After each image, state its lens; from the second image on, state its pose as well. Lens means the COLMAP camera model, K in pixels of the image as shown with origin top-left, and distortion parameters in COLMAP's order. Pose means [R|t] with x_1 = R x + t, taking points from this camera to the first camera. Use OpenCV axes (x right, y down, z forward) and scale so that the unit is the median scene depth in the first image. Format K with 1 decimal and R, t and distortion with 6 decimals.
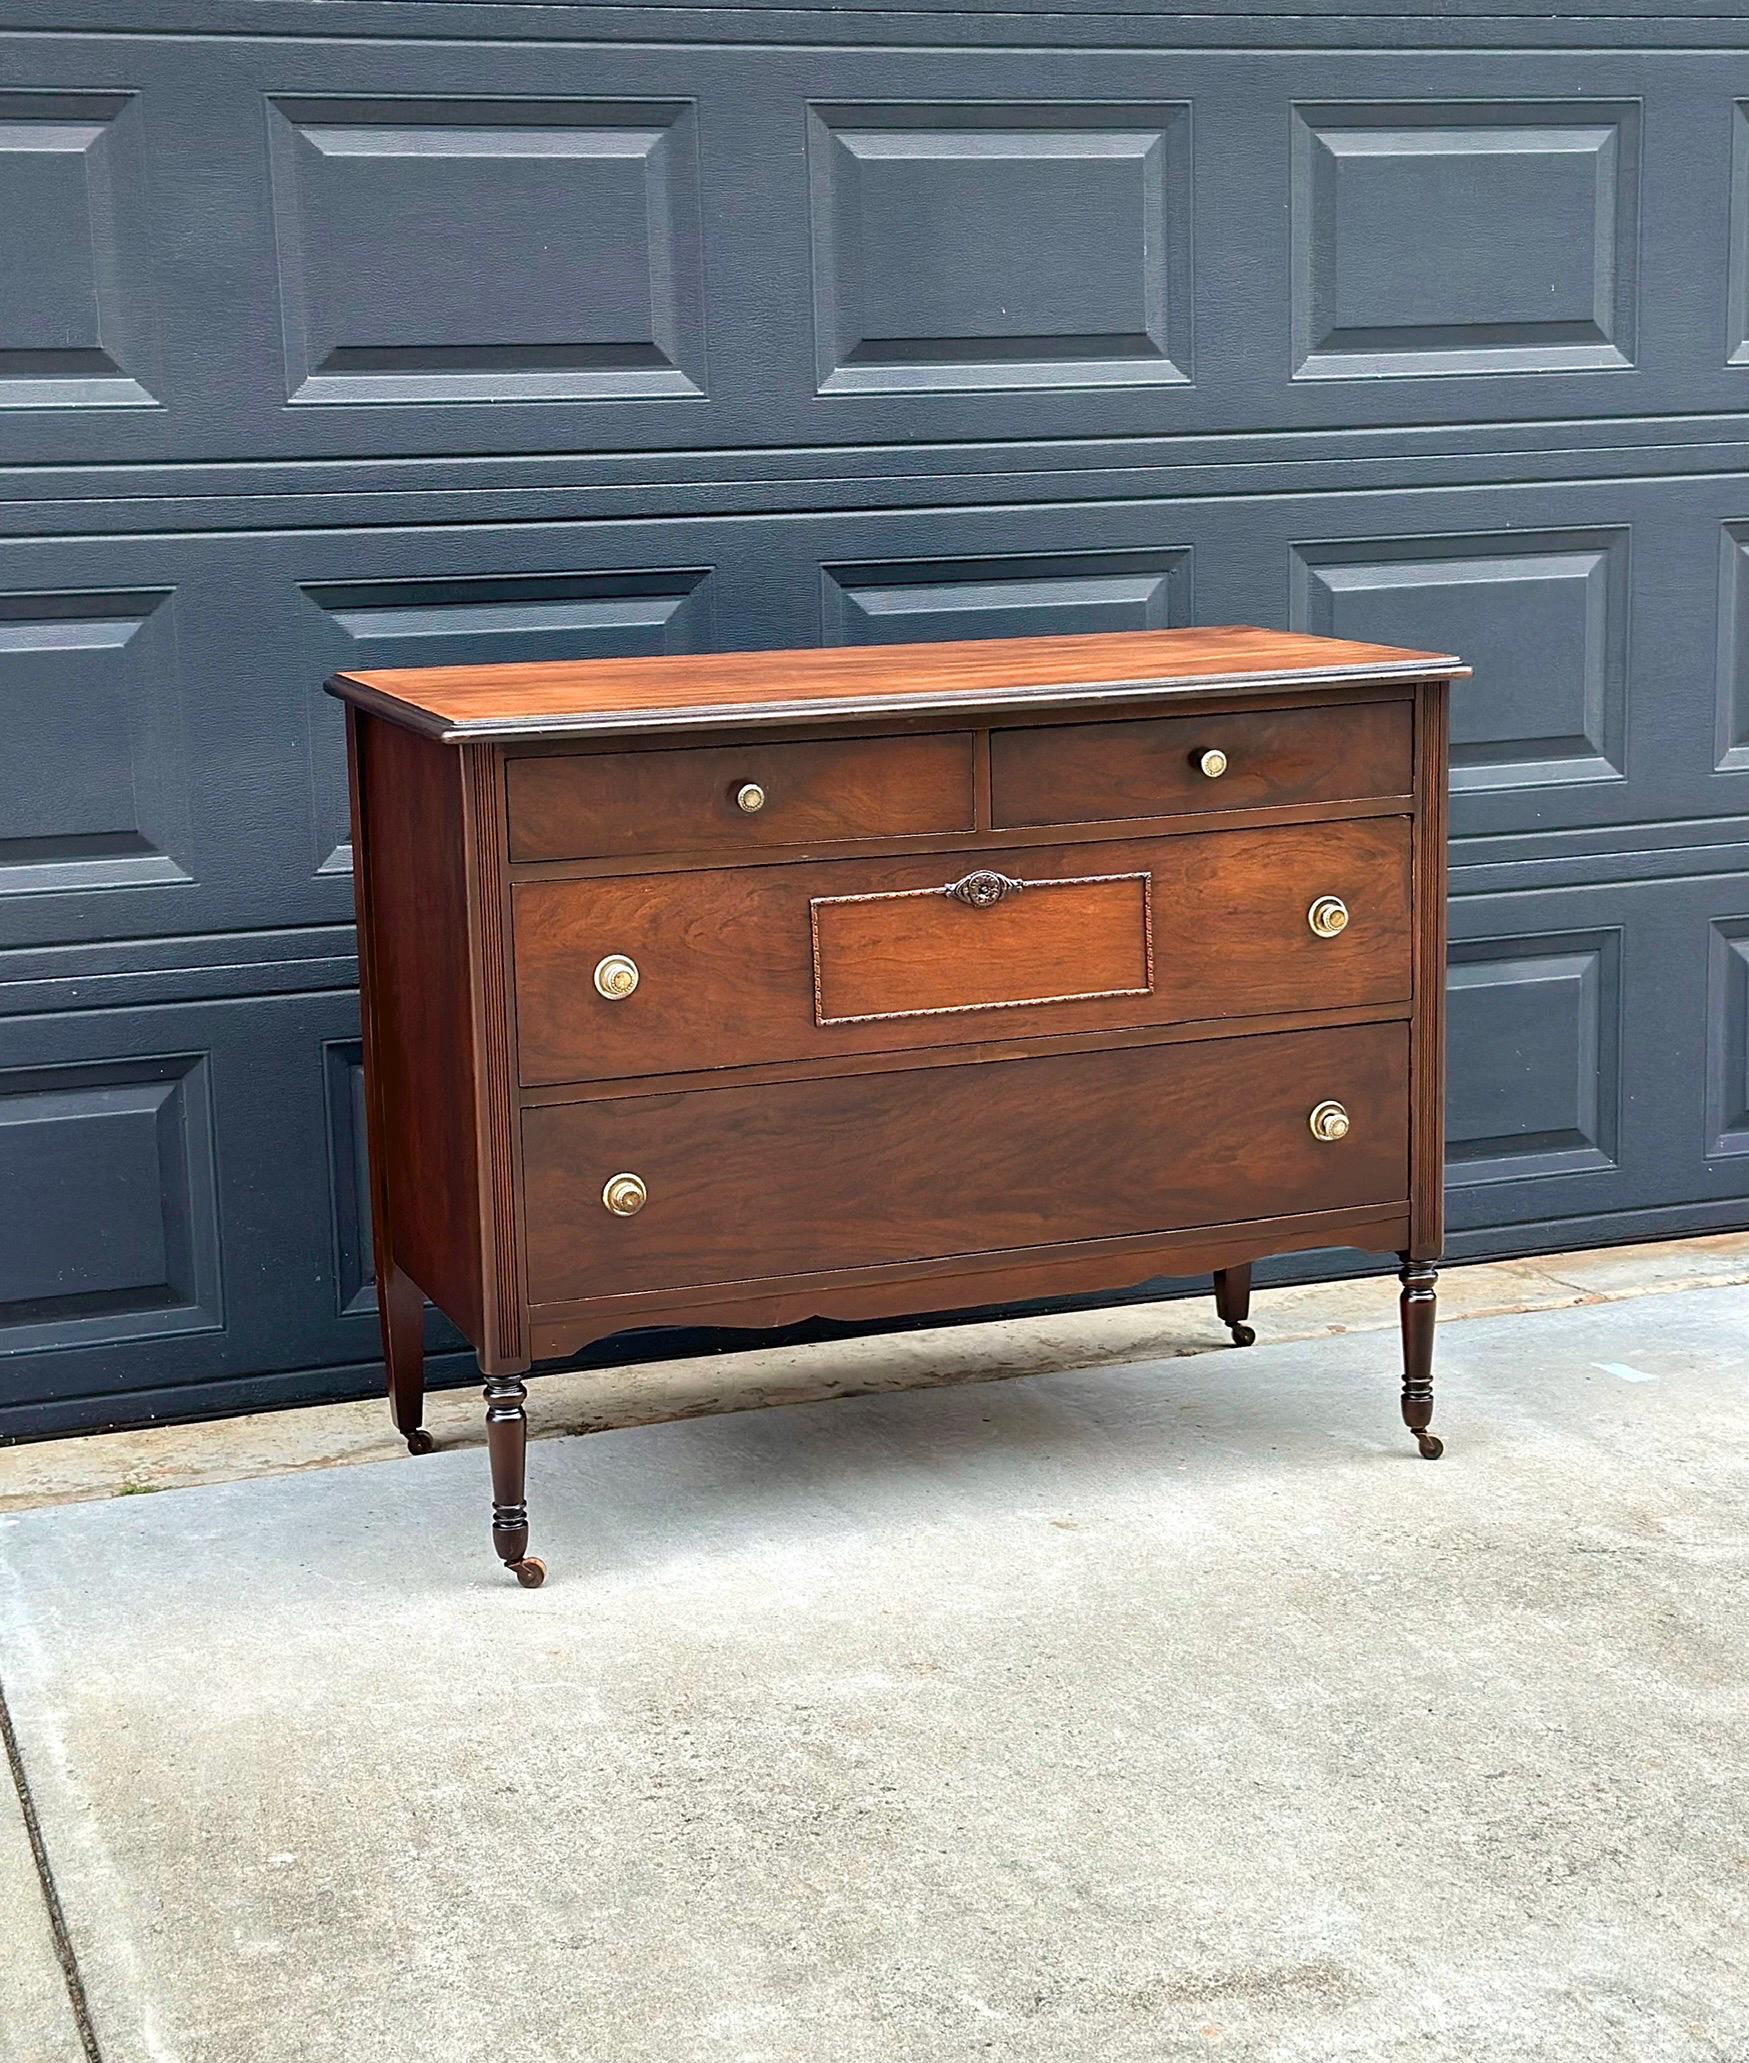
lens RADIAL K [[3426.5, 0, 876.0], [0, 3426.5, 1068.2], [0, 0, 1]] dist [0.149011, -0.084533]
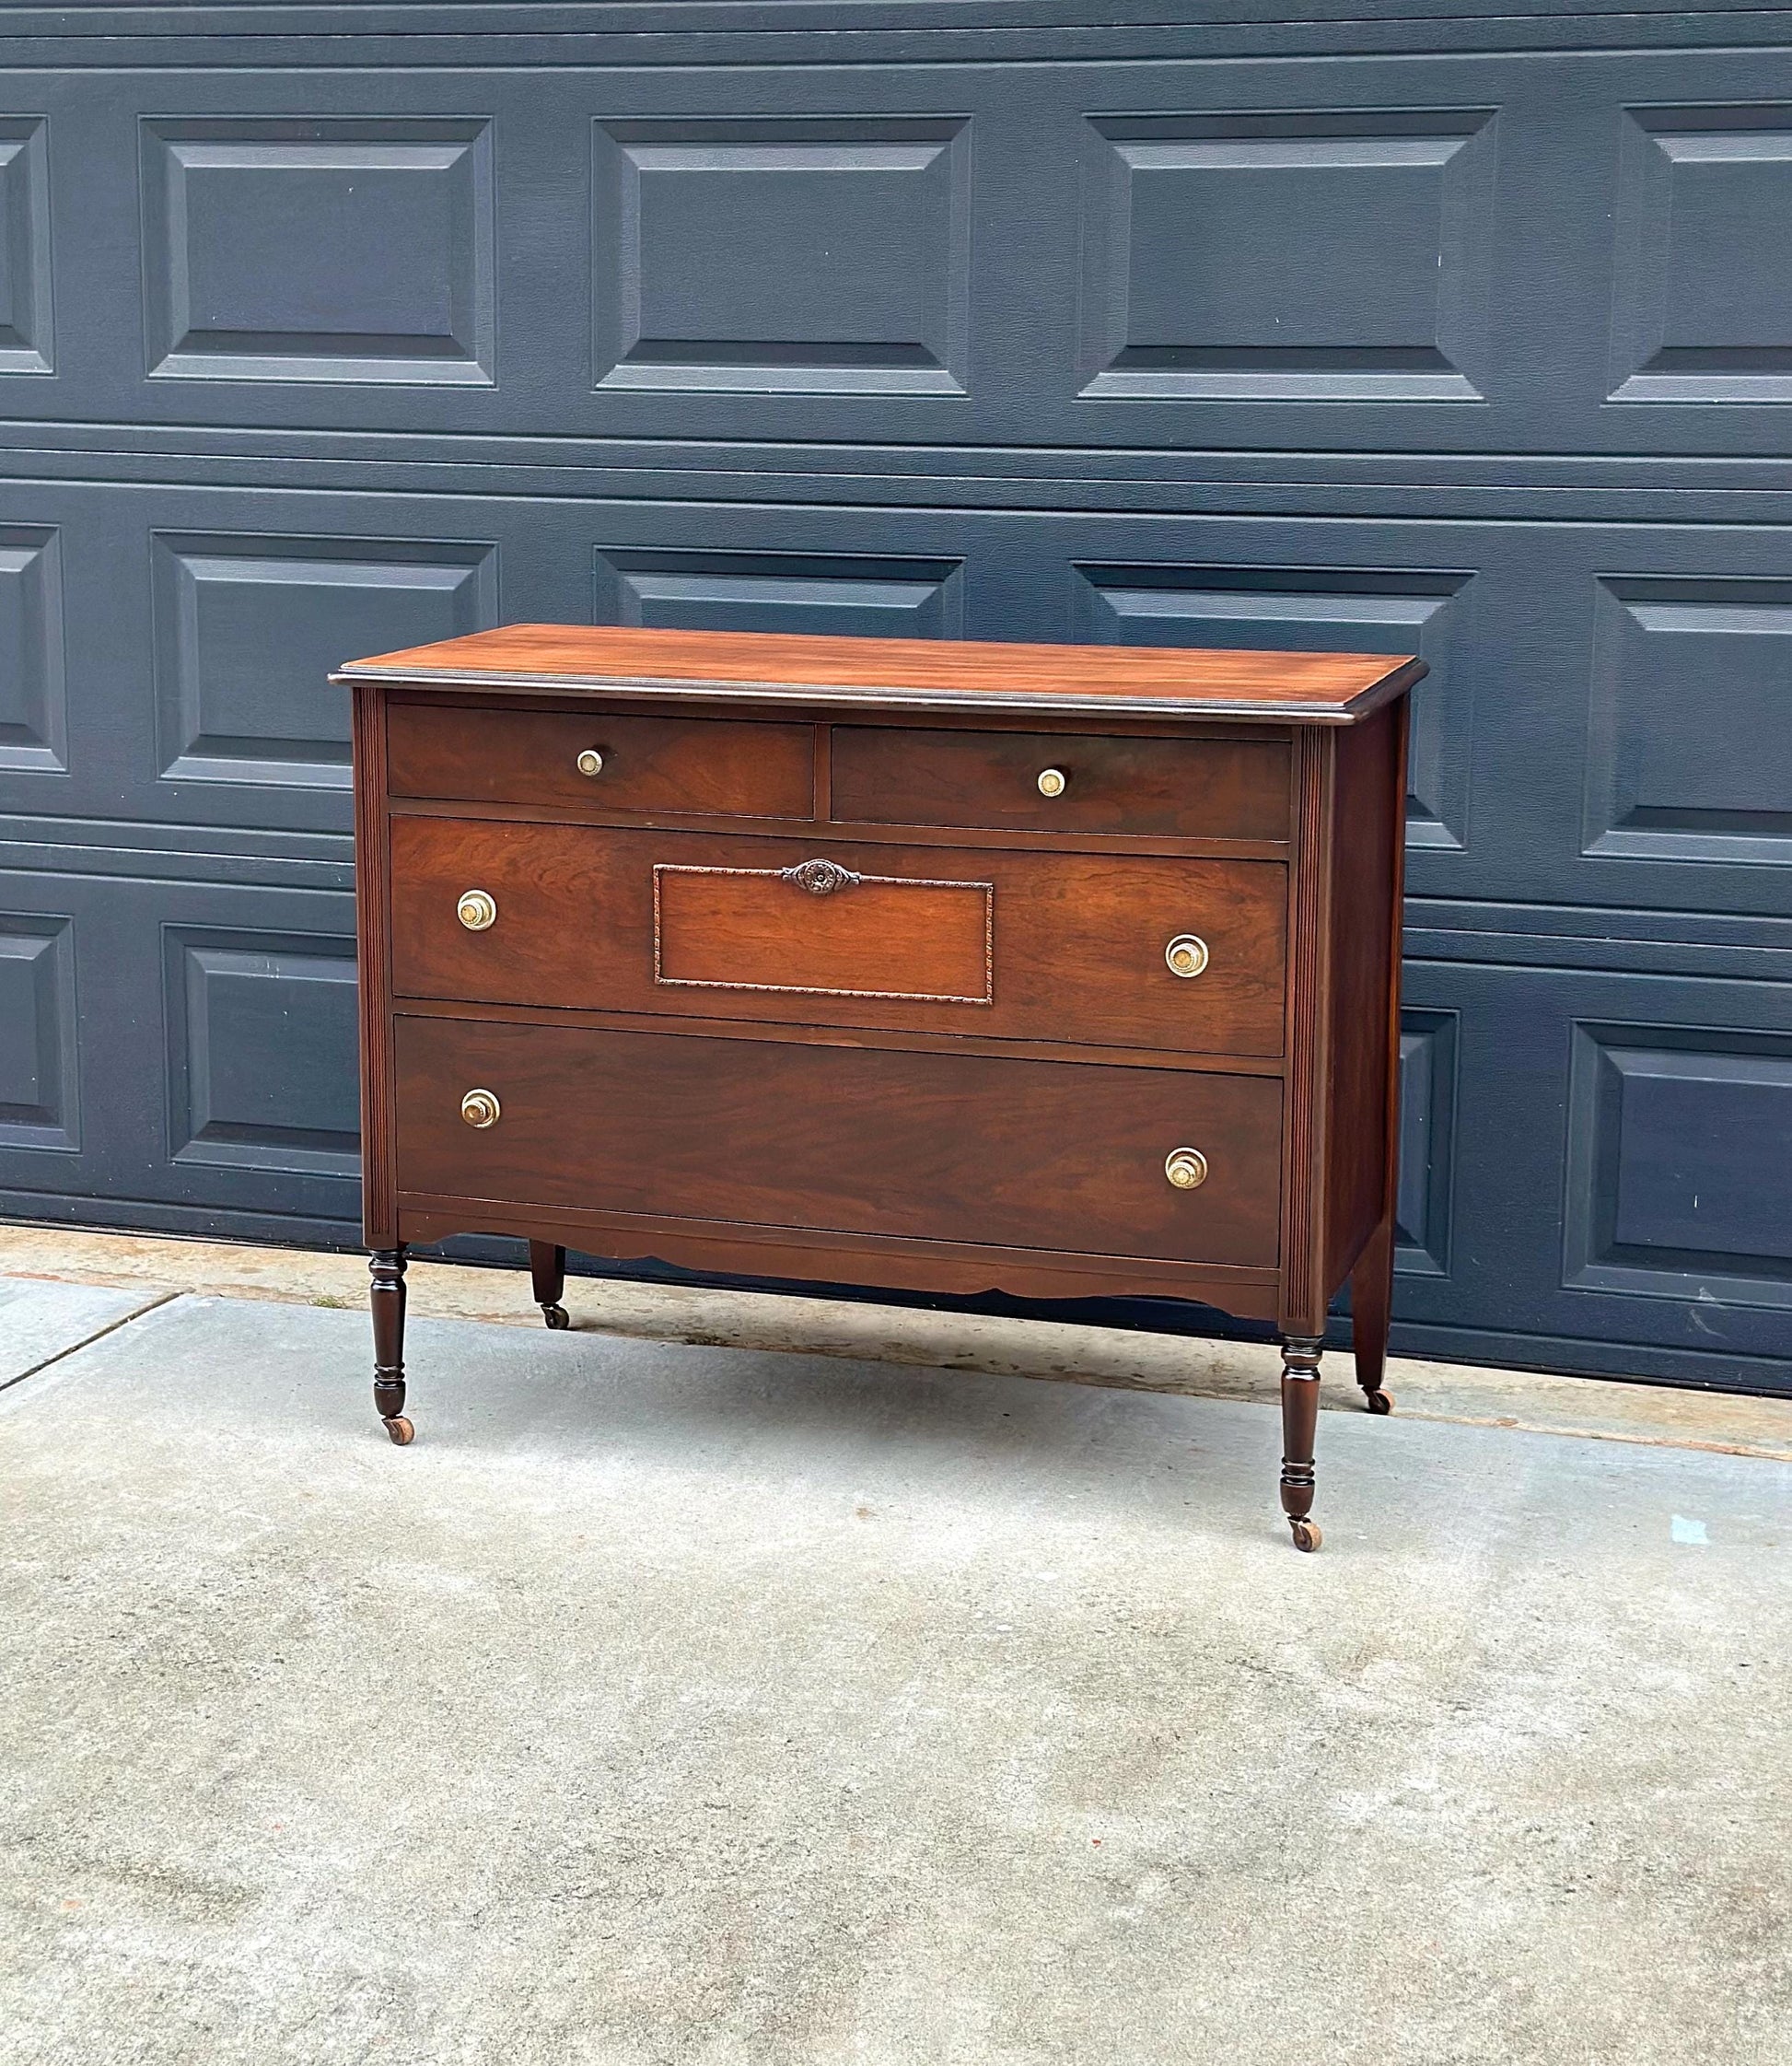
lens RADIAL K [[3379.3, 0, 888.0], [0, 3379.3, 951.4], [0, 0, 1]] dist [0.128748, -0.005238]
pose [[0.790359, 0.138188, -0.596855, 0.623109], [-0.150460, 0.988174, 0.029548, -0.060007], [0.593880, 0.066449, 0.801804, 0.187835]]
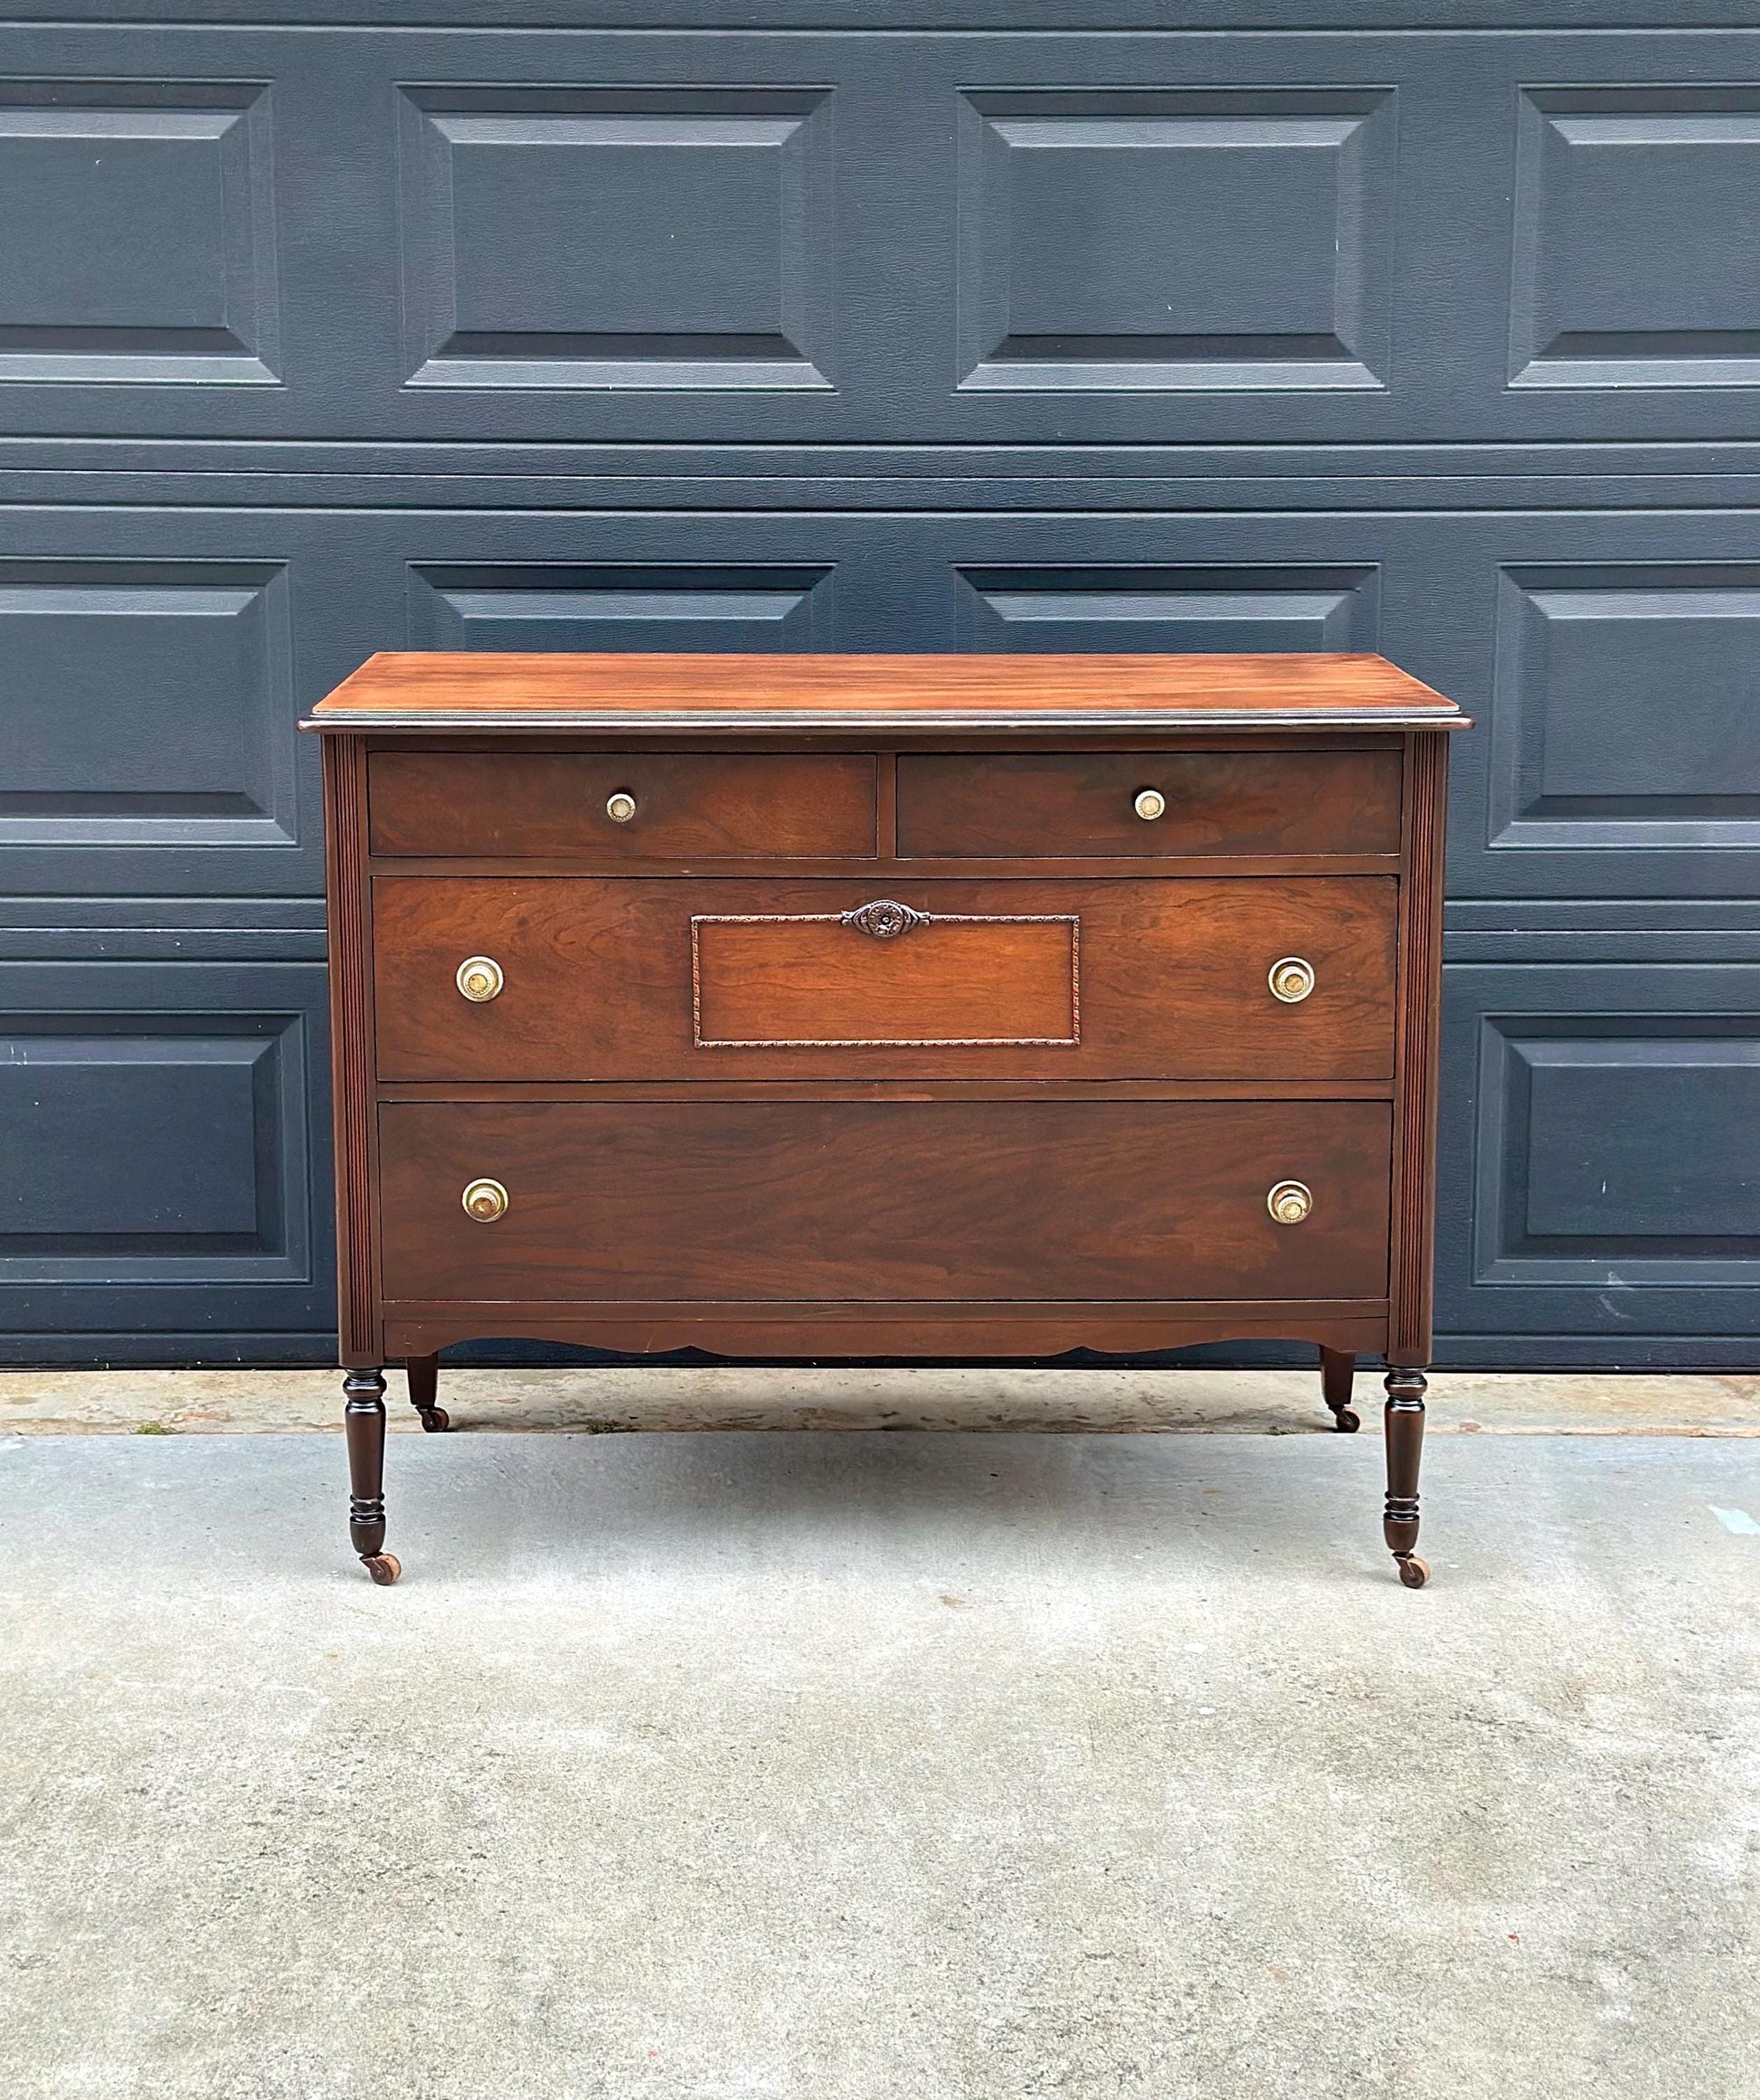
lens RADIAL K [[3383.2, 0, 865.2], [0, 3383.2, 977.2], [0, 0, 1]] dist [0.141670, -0.098450]
pose [[0.938313, 0.088647, -0.334231, 0.322367], [-0.091747, 0.995761, 0.006536, -0.039841], [0.333393, 0.024531, 0.942469, 0.110923]]
